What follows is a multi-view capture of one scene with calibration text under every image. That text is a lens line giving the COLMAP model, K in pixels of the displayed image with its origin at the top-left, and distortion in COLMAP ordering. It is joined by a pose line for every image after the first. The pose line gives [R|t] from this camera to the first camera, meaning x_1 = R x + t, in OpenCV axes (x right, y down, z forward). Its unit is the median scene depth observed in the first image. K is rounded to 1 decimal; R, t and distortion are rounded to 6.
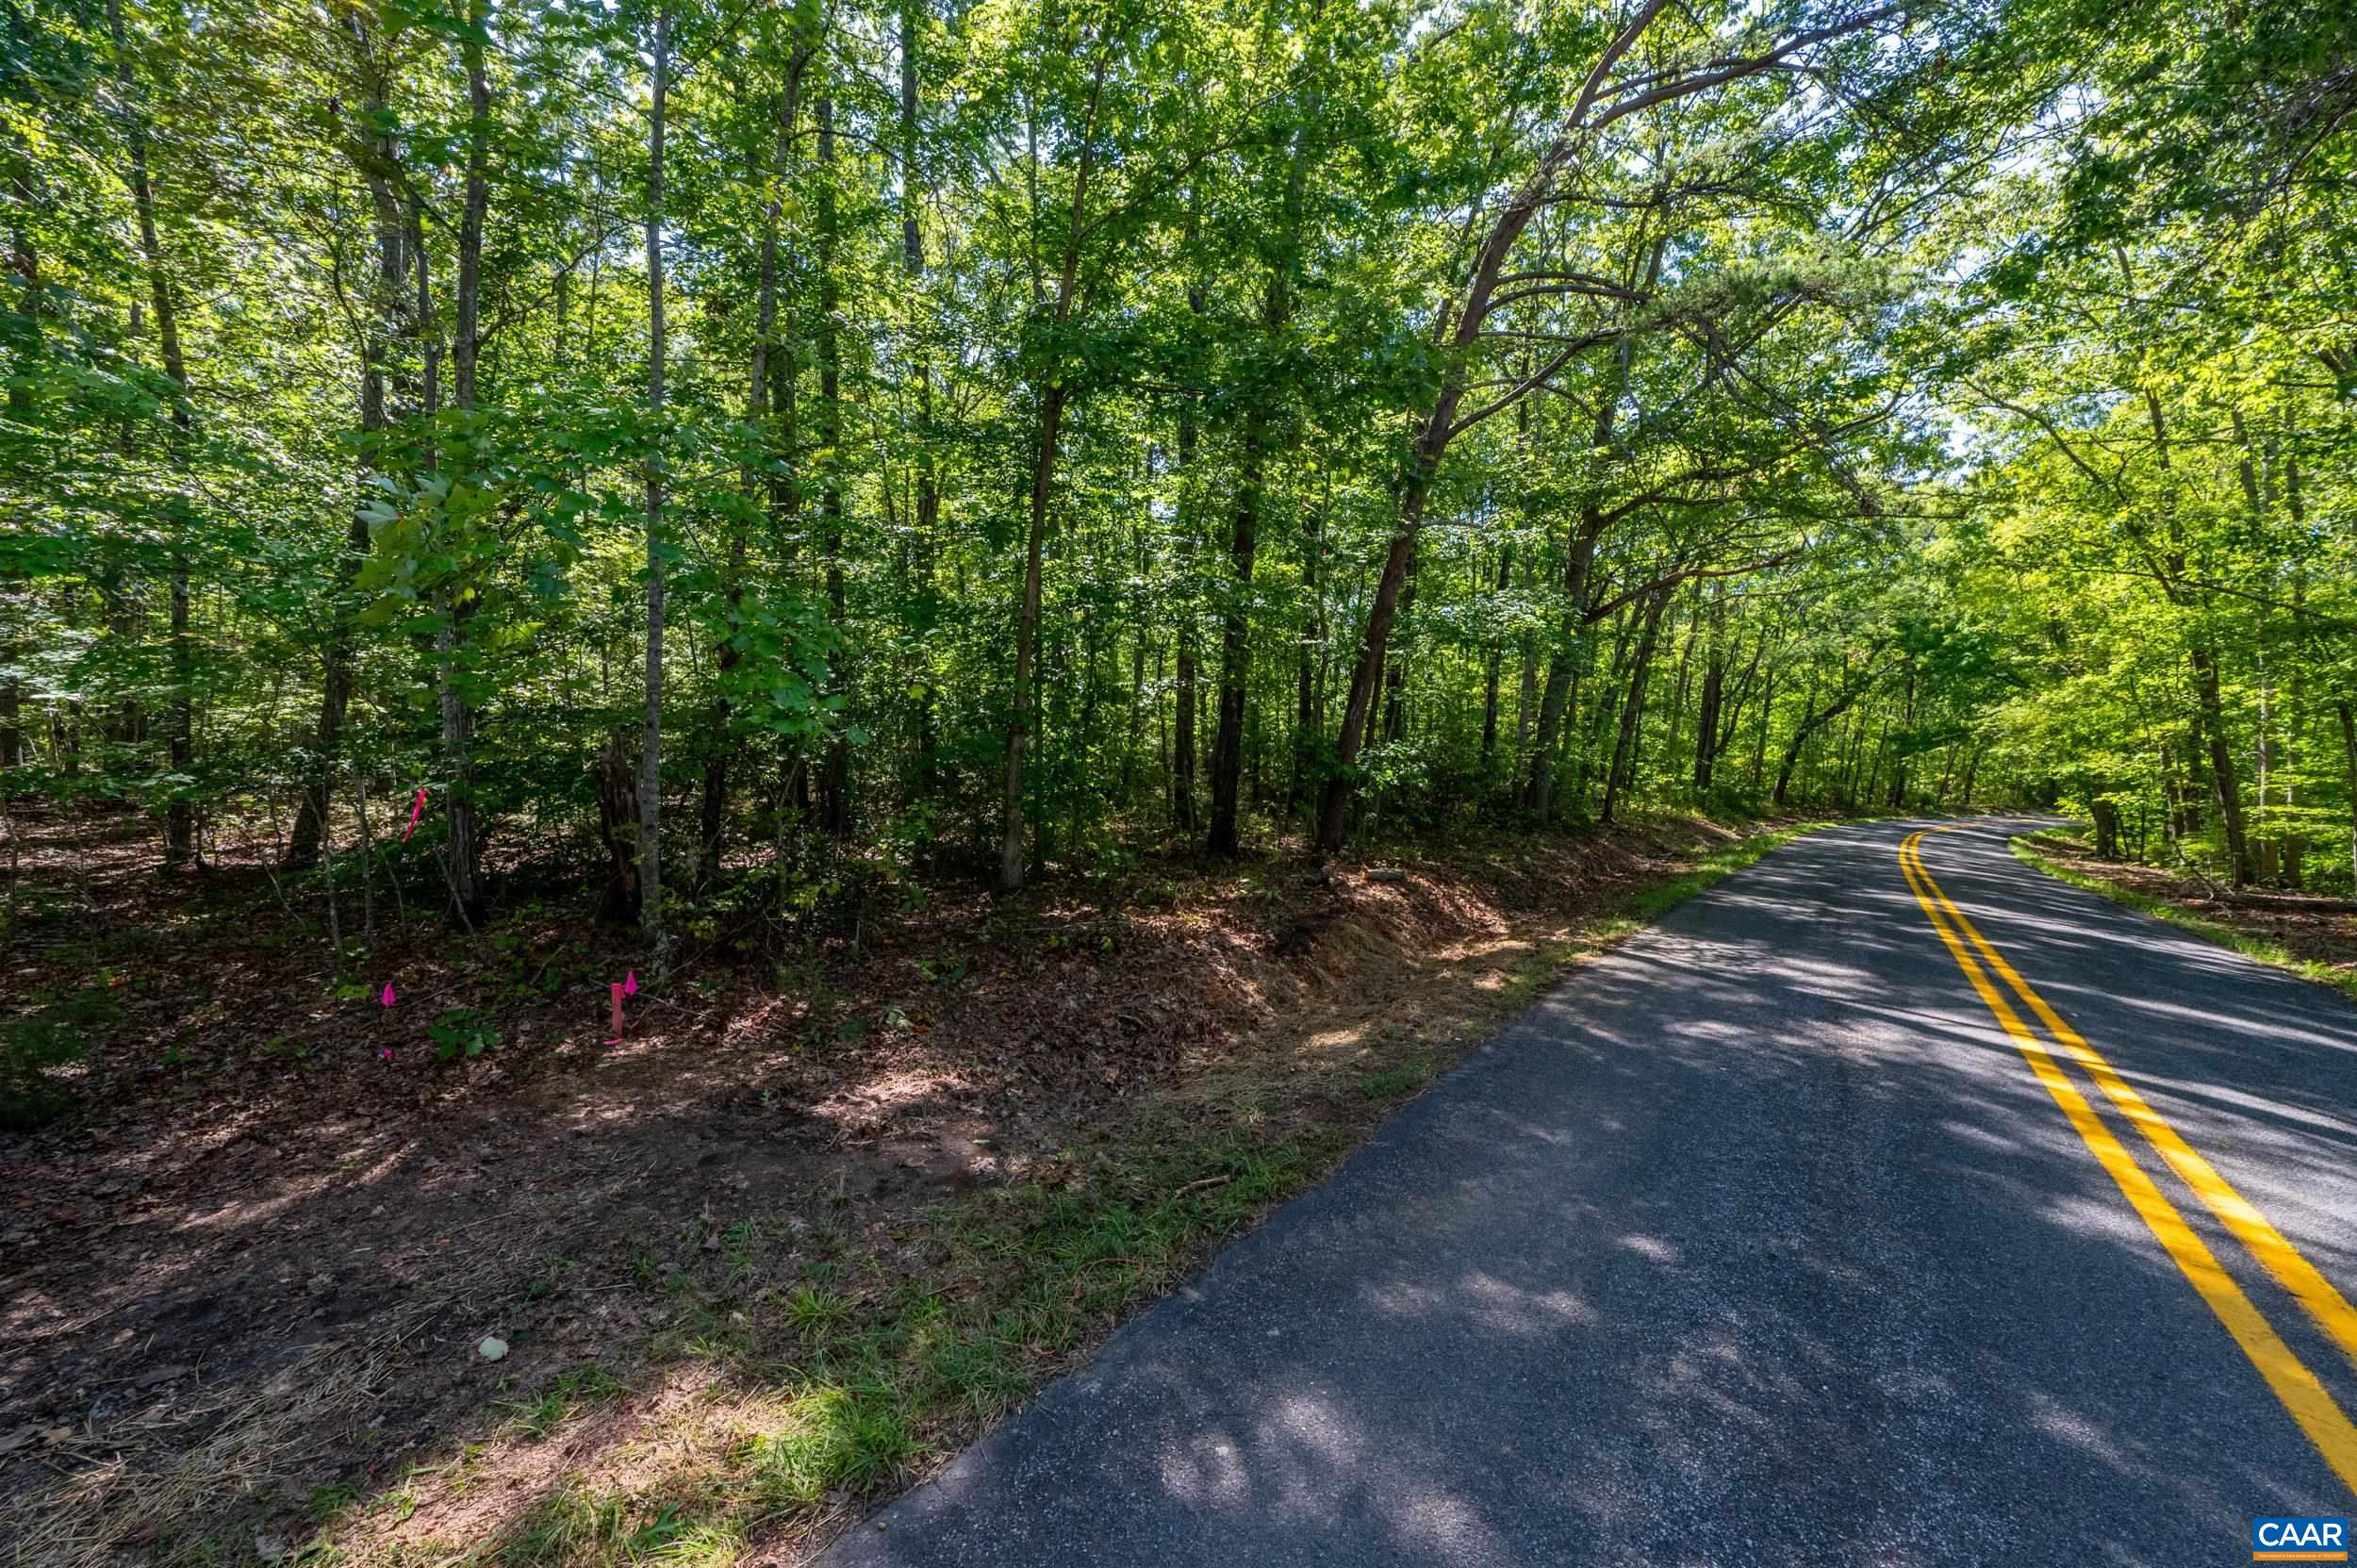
lens RADIAL K [[932.4, 0, 1175.2], [0, 932.4, 778.4], [0, 0, 1]] dist [-0.000825, -0.000241]
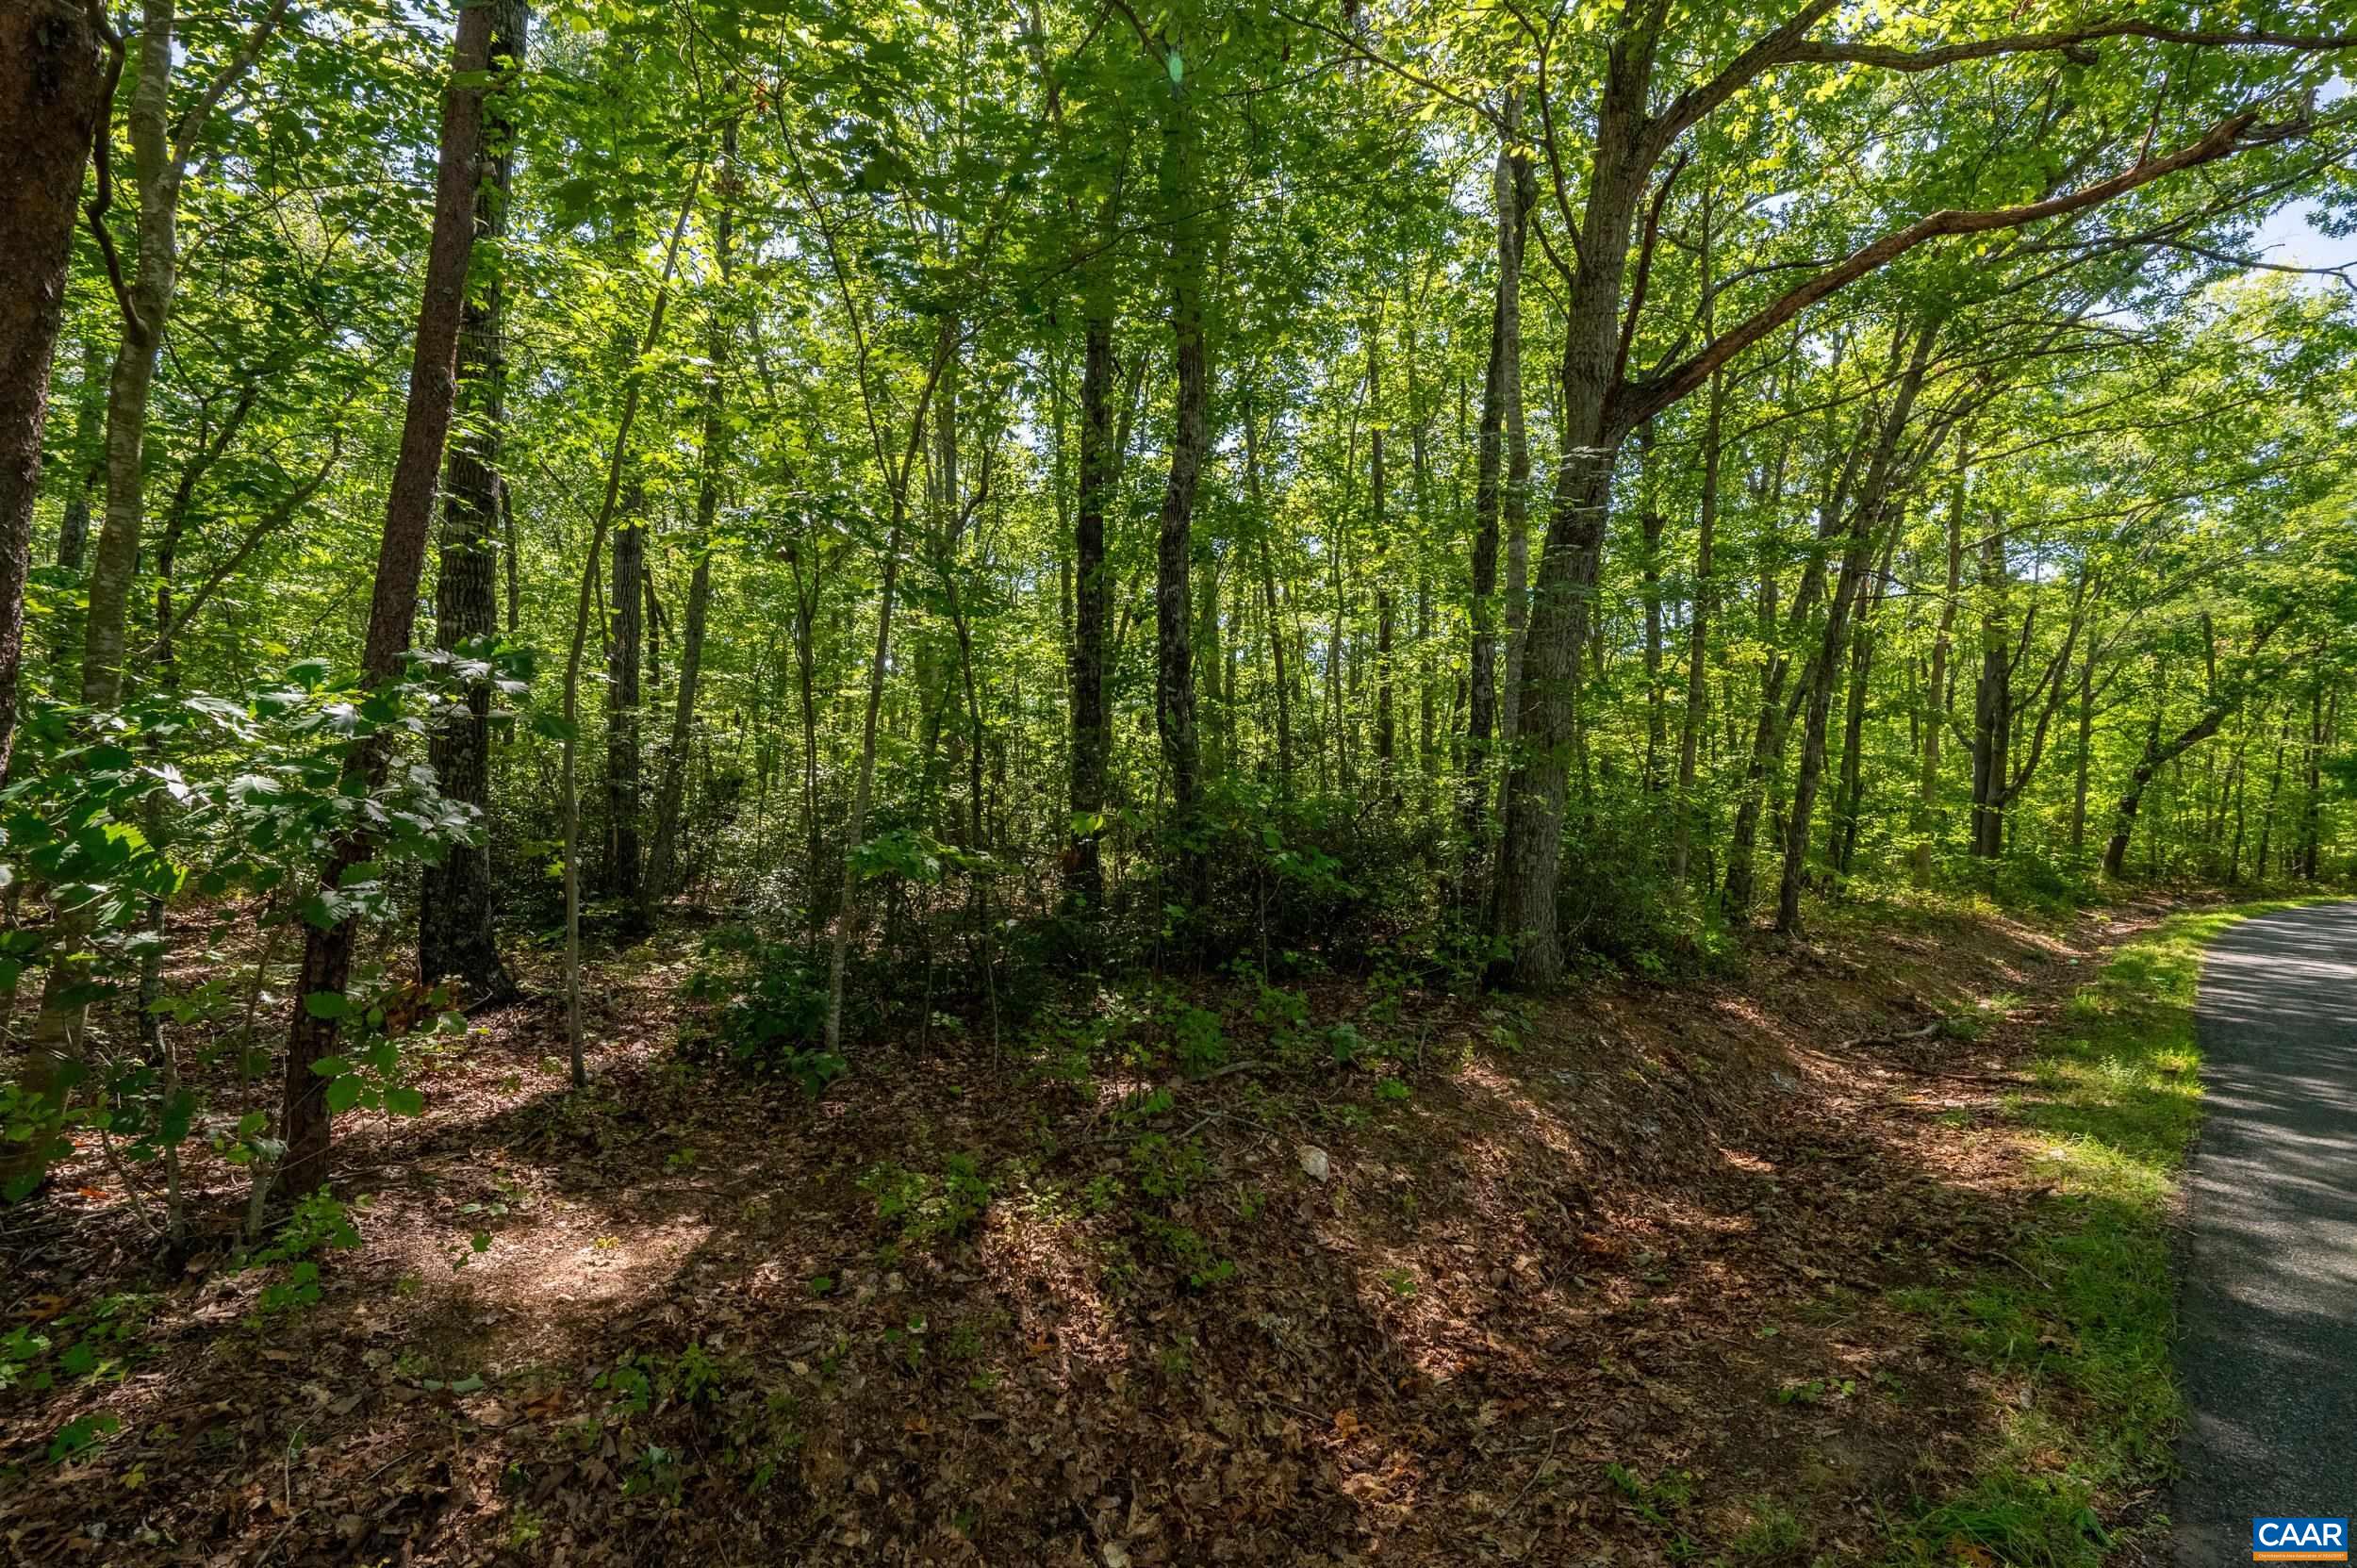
lens RADIAL K [[1050.0, 0, 1182.2], [0, 1050.0, 784.7], [0, 0, 1]] dist [-0.003250, 0.000818]
pose [[0.990916, -0.026433, -0.131860, 0.168329], [0.017496, 0.997499, -0.068482, 0.001260], [0.133340, 0.065553, 0.988900, 0.308804]]
